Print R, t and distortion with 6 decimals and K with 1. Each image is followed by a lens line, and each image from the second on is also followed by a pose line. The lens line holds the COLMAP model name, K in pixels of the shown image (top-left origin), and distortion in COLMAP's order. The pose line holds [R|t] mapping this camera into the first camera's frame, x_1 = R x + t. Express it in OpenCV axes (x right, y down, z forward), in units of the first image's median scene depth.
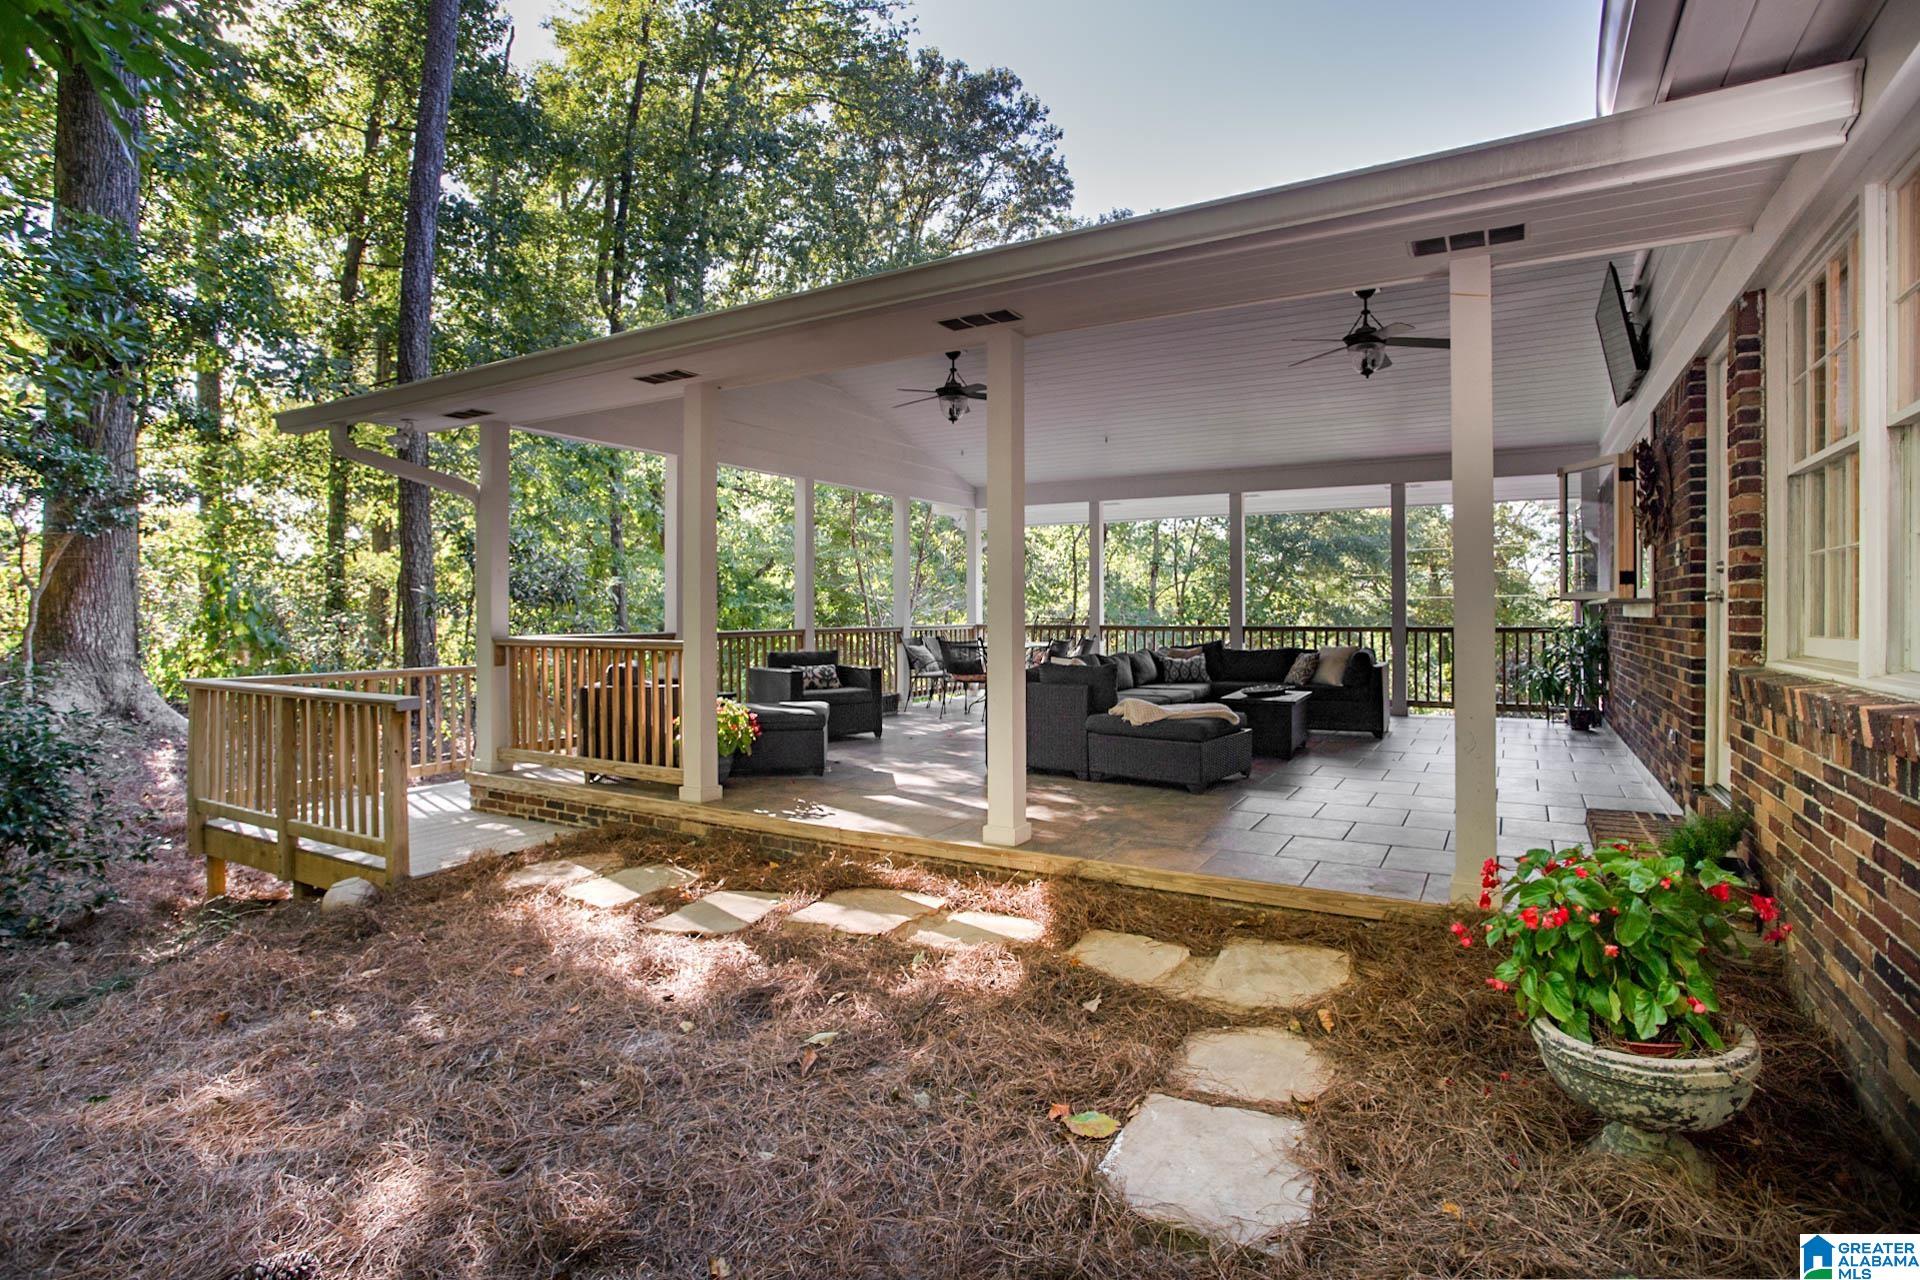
lens RADIAL K [[973.8, 0, 960.0], [0, 973.8, 640.0], [0, 0, 1]] dist [-0.084237, 0.042351]
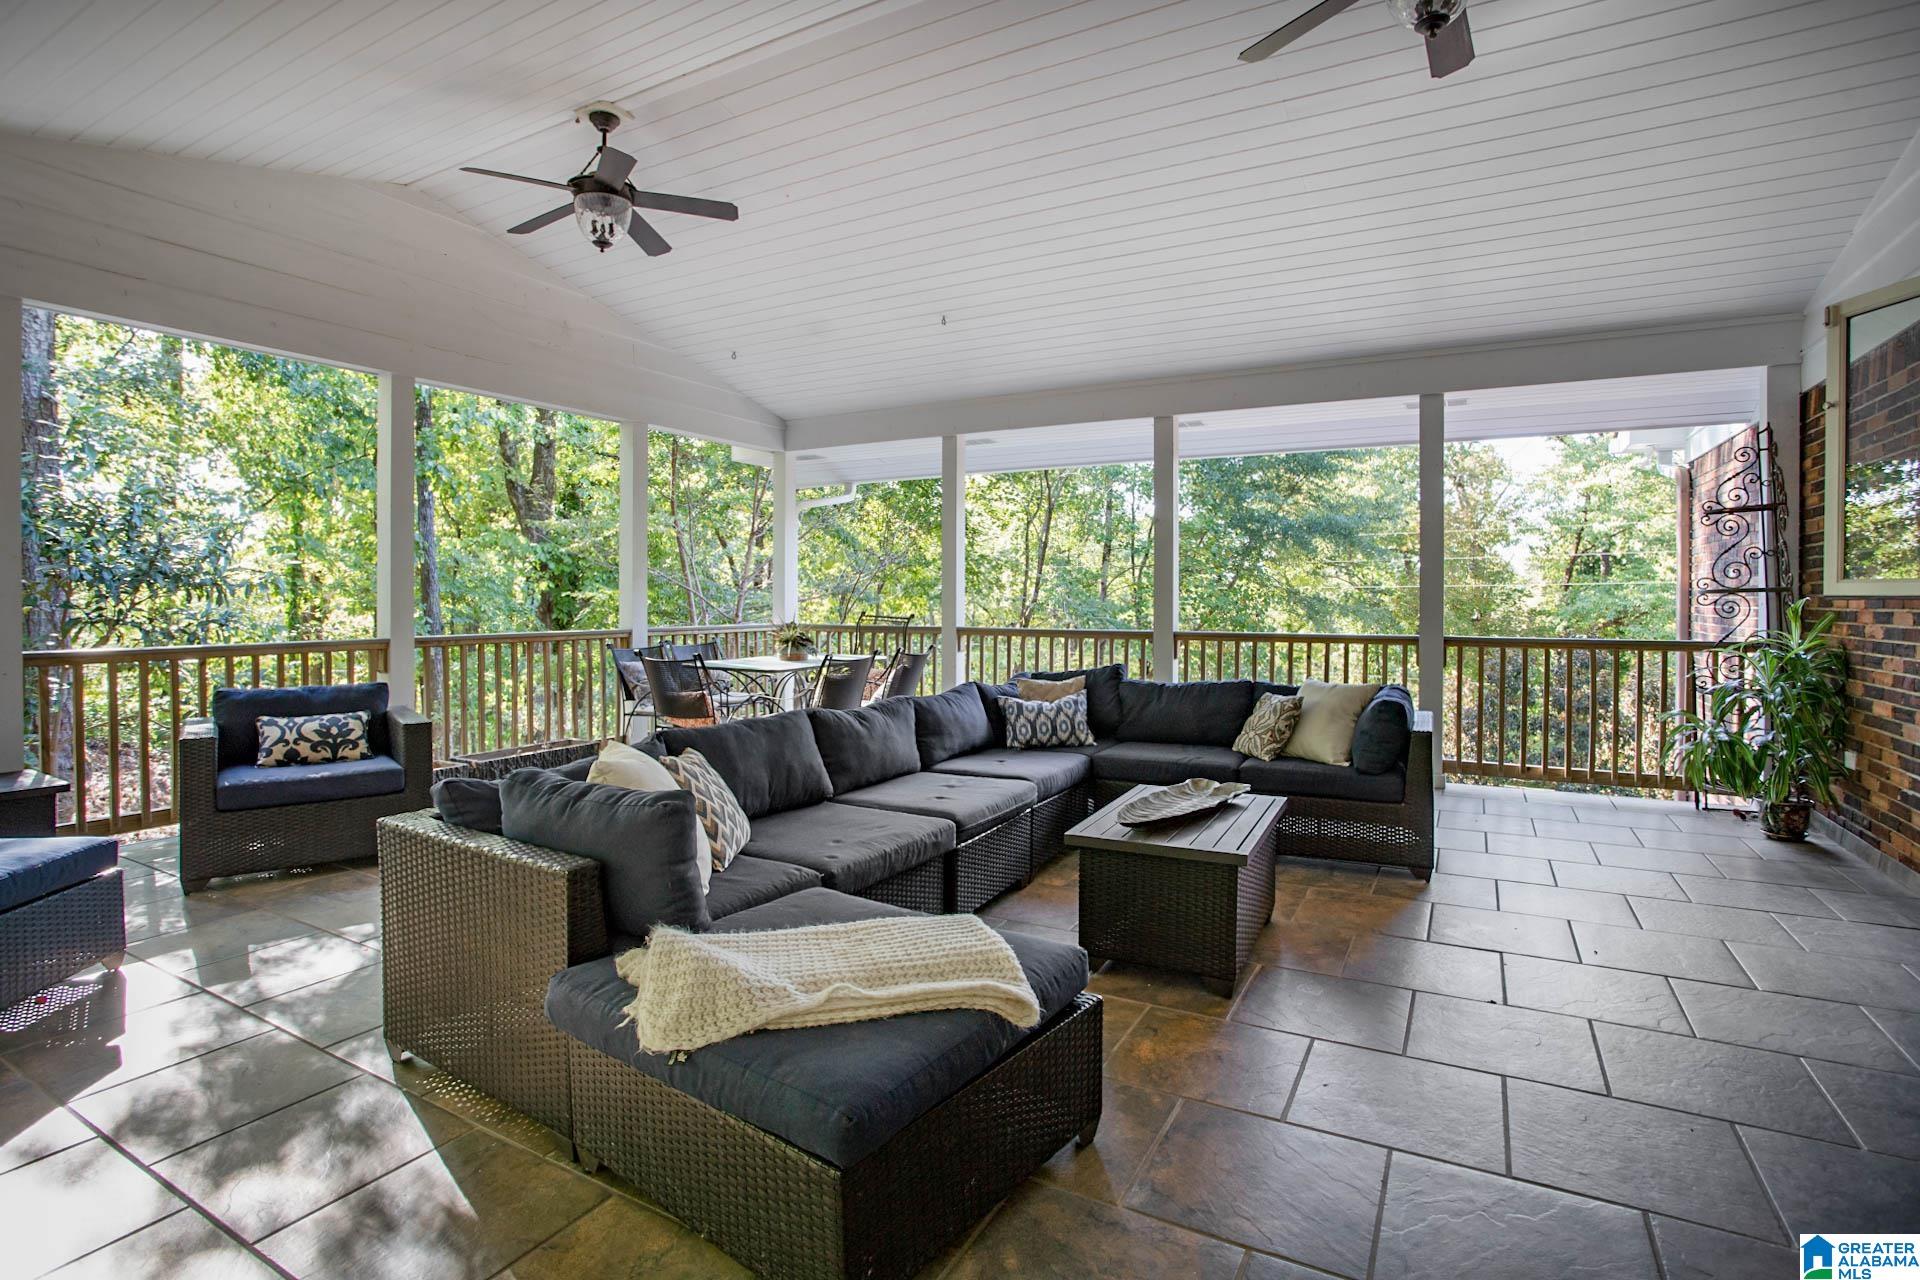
lens RADIAL K [[934.8, 0, 960.0], [0, 934.8, 640.0], [0, 0, 1]] dist [-0.062999, 0.025805]
pose [[0.999820, 0.005131, 0.018281, 0.177883], [-0.005466, 0.999817, 0.018324, -0.023917], [-0.018184, -0.018420, 0.999665, 0.498055]]
